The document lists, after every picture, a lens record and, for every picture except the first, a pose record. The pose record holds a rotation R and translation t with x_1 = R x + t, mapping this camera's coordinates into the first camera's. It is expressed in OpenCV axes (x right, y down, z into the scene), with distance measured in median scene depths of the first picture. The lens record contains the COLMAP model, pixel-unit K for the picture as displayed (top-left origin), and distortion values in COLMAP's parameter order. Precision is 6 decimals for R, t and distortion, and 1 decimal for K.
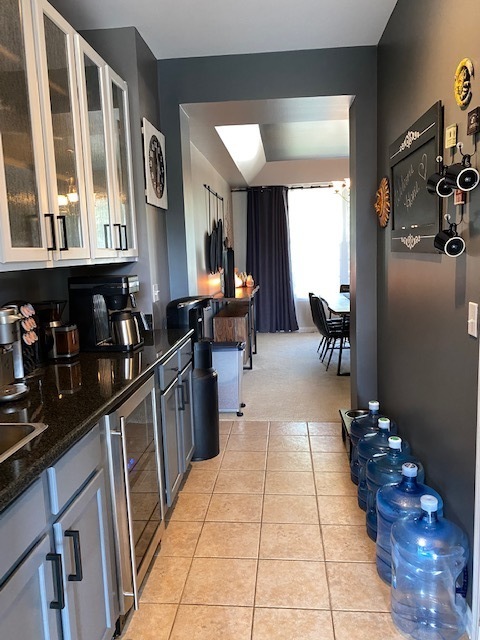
lens RADIAL K [[491.3, 0, 244.7], [0, 491.3, 304.9], [0, 0, 1]] dist [0.009700, -0.010735]
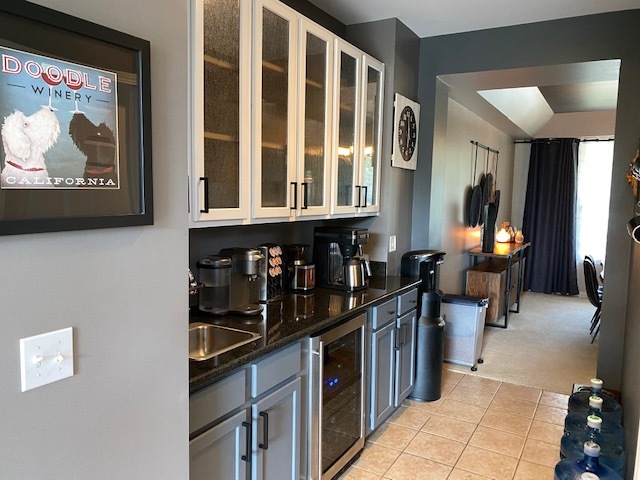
lens RADIAL K [[487.3, 0, 318.6], [0, 487.3, 228.2], [0, 0, 1]] dist [0.083100, -0.174667]
pose [[0.899449, 0.085850, -0.428511, 0.158164], [-0.100904, 0.994818, -0.012491, -0.031320], [0.425218, 0.054474, 0.903450, -0.110737]]
